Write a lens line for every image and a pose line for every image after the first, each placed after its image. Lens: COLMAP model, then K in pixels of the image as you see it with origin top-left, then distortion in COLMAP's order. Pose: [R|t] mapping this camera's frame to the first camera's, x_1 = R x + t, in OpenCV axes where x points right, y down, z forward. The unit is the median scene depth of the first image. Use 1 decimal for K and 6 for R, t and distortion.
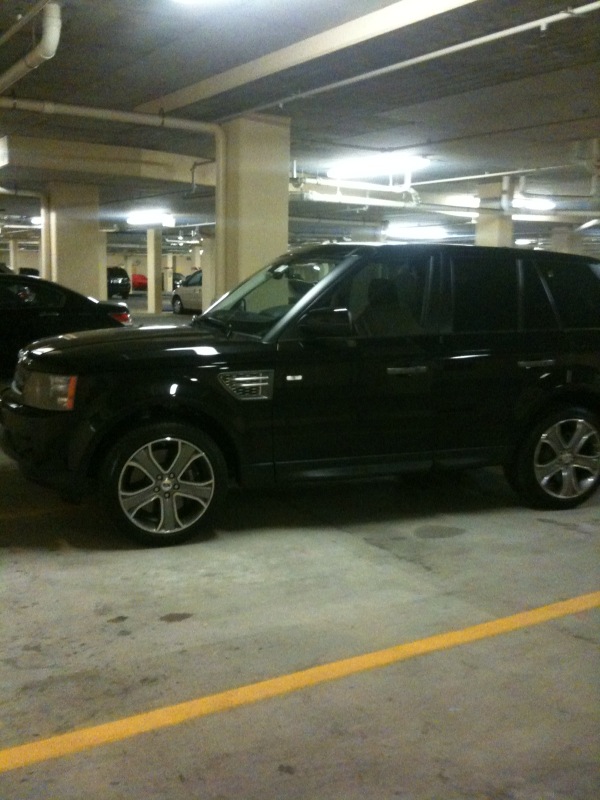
lens RADIAL K [[803.0, 0, 300.0], [0, 803.0, 400.0], [0, 0, 1]] dist [0.097237, -0.272811]
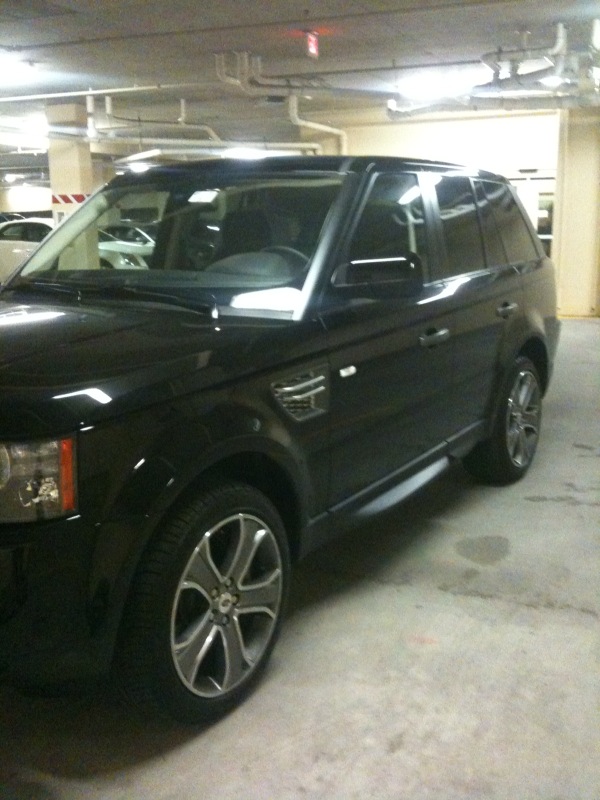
lens RADIAL K [[832.4, 0, 300.0], [0, 832.4, 397.1], [0, 0, 1]] dist [0.000544, -0.006864]
pose [[0.822841, -0.157828, 0.545915, -0.398775], [0.122203, 0.987327, 0.101250, -0.079331], [-0.554977, -0.016601, 0.831700, 0.501609]]
